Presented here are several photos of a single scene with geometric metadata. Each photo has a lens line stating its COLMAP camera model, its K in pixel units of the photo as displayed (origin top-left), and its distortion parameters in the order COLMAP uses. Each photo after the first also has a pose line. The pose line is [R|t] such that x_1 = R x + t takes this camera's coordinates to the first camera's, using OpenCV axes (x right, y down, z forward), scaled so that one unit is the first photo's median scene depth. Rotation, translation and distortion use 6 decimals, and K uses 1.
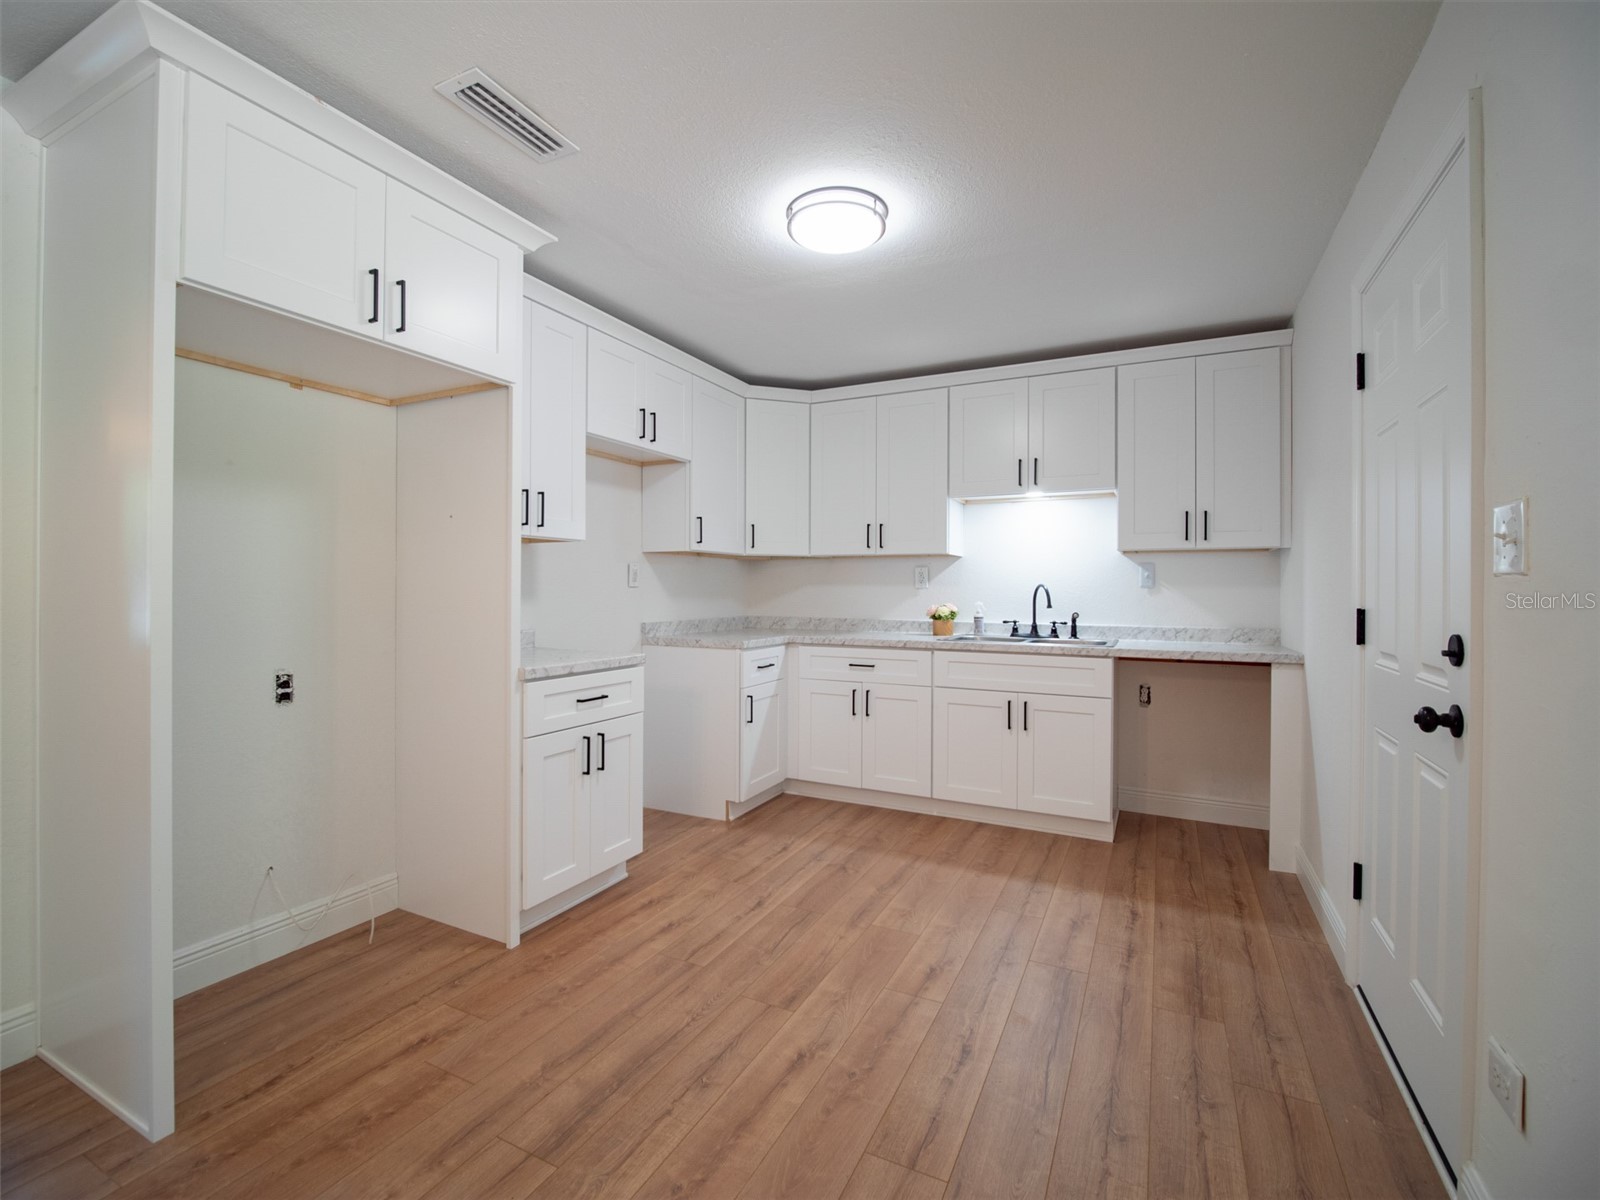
lens RADIAL K [[730.0, 0, 798.7], [0, 730.0, 594.0], [0, 0, 1]] dist [-0.018025, 0.000247]
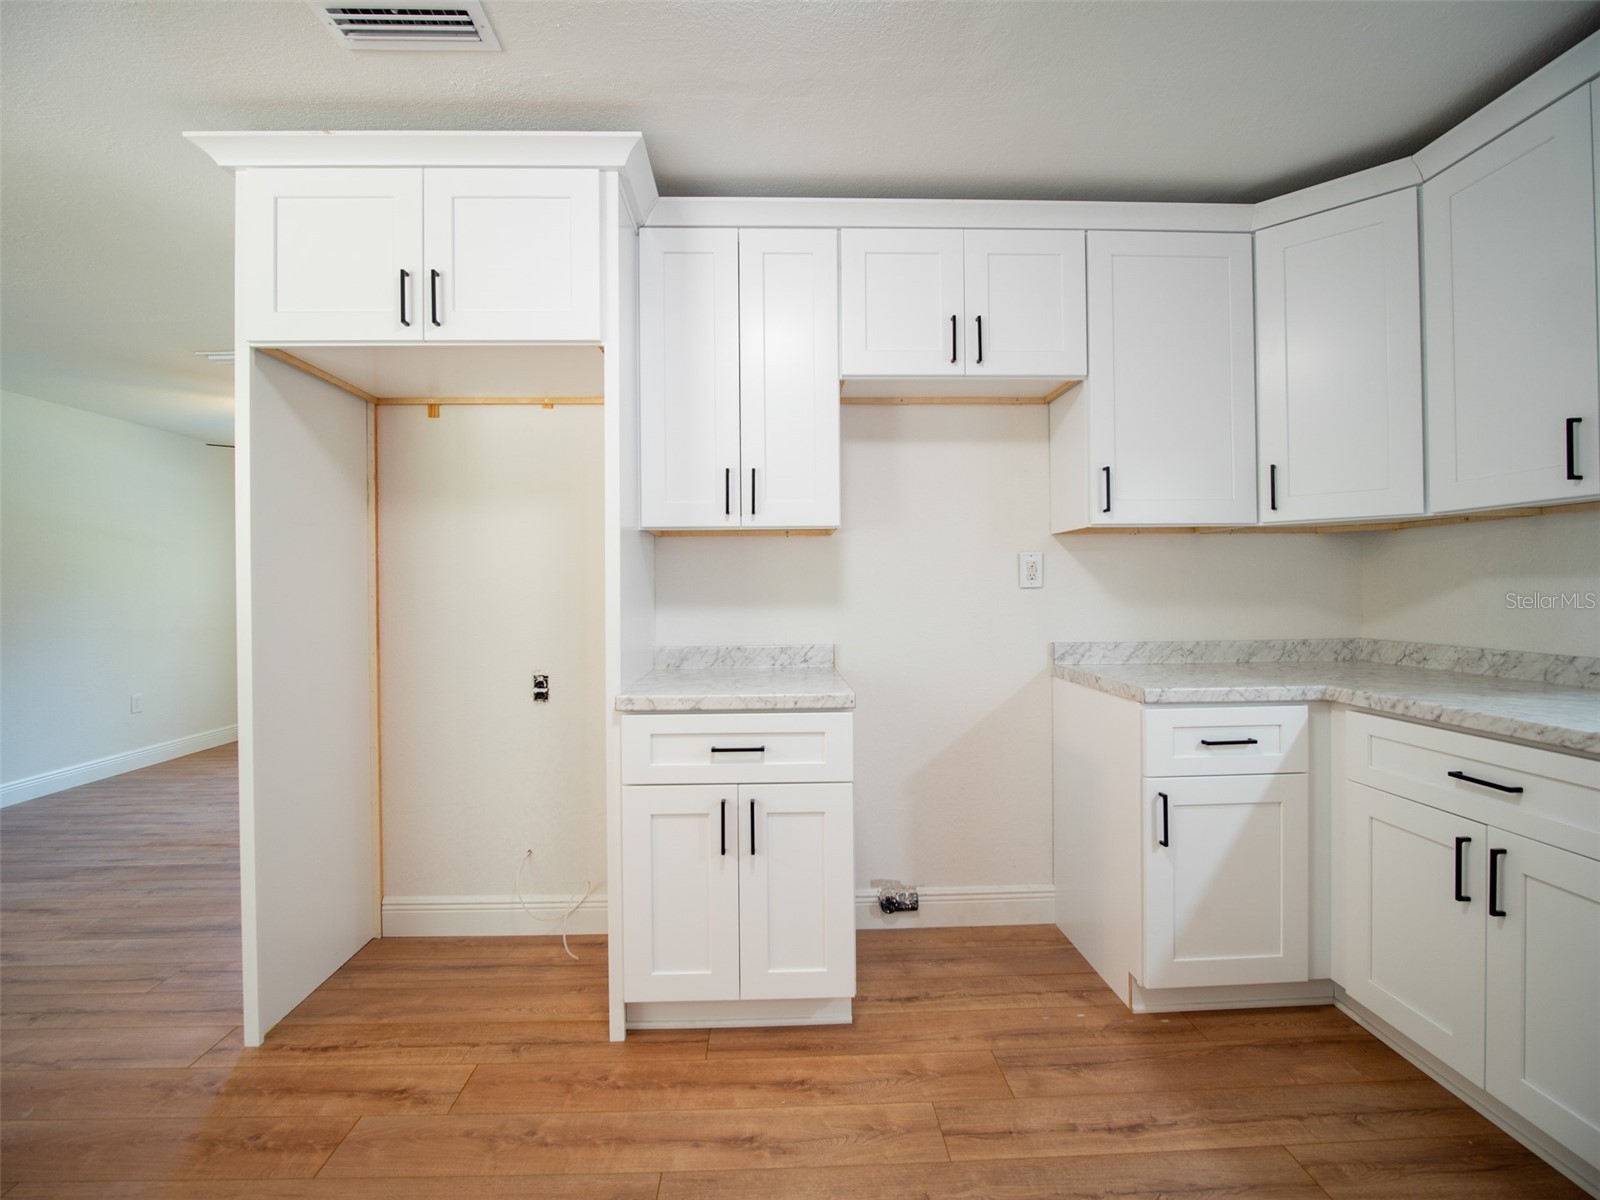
lens RADIAL K [[730.0, 0, 796.2], [0, 730.0, 590.2], [0, 0, 1]] dist [-0.018025, 0.000247]
pose [[0.470494, -0.006824, -0.882377, 0.340776], [0.004294, 0.999976, -0.005443, -0.006295], [0.882393, -0.001228, 0.470512, 0.658463]]
